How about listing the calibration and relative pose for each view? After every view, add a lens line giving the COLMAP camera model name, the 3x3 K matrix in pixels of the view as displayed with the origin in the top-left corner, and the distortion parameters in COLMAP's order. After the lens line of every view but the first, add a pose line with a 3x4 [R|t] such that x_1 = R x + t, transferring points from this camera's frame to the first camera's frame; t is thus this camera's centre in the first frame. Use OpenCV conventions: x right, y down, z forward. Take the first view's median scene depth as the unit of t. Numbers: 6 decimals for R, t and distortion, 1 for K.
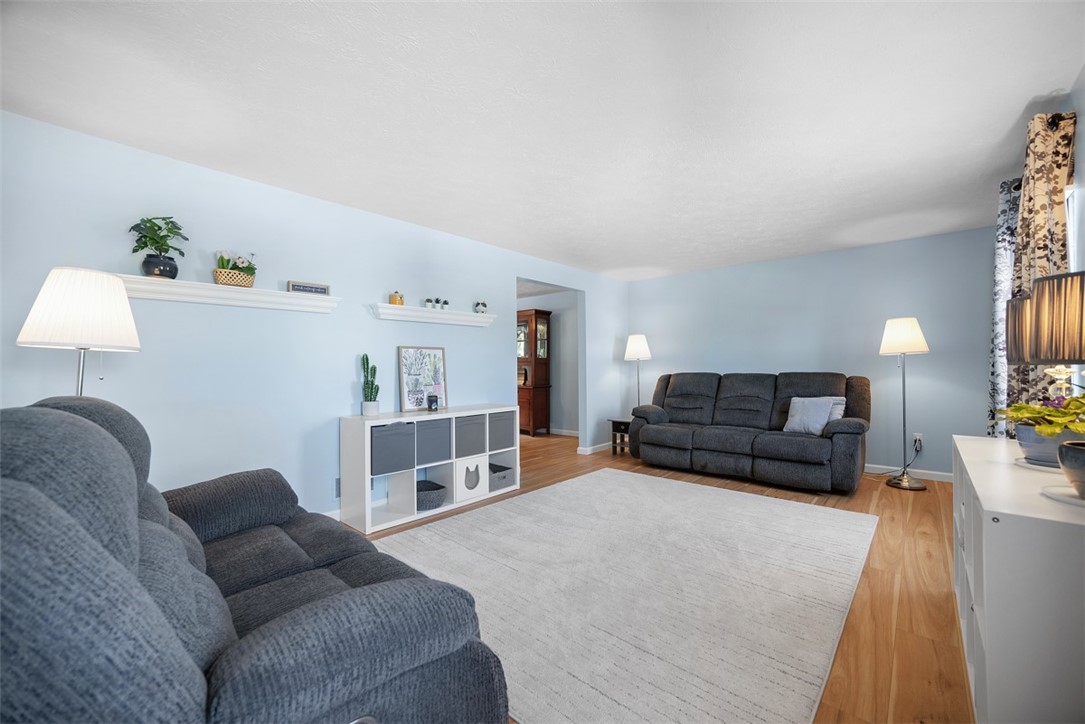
lens RADIAL K [[429.8, 0, 541.1], [0, 429.8, 365.4], [0, 0, 1]] dist [-0.006208, 0.002699]
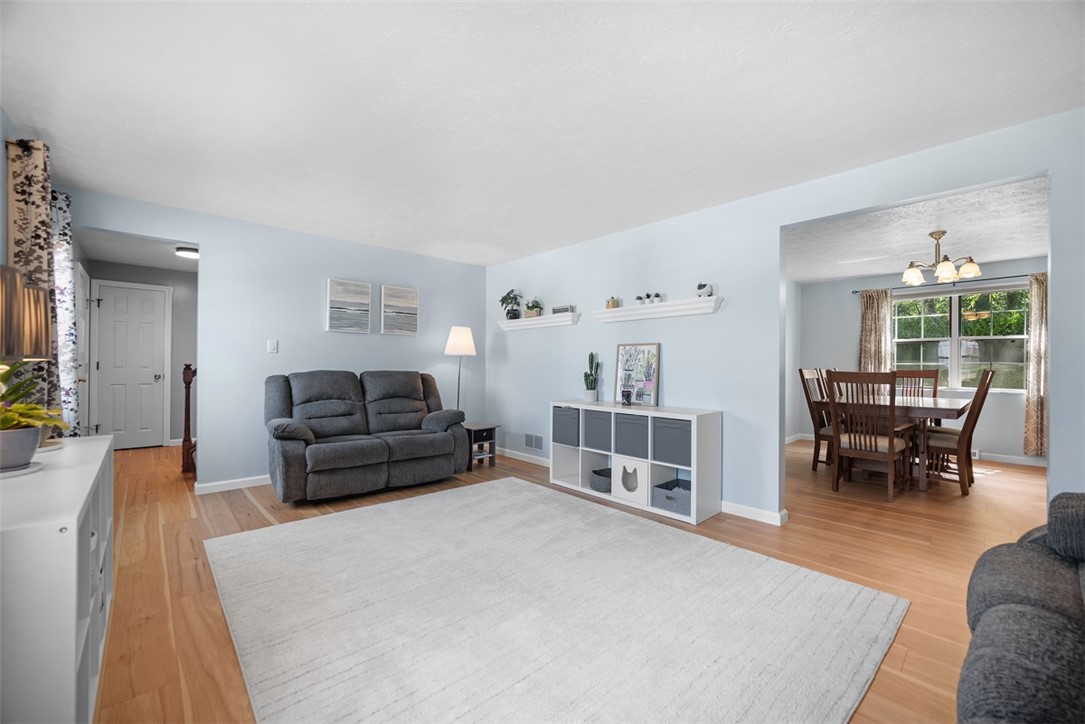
lens RADIAL K [[429.8, 0, 545.3], [0, 429.8, 364.5], [0, 0, 1]] dist [-0.006208, 0.002699]
pose [[-0.087801, 0.010556, -0.996082, 0.795933], [0.001338, 0.999944, 0.010479, -0.003944], [0.996137, -0.000413, -0.087811, 0.890536]]
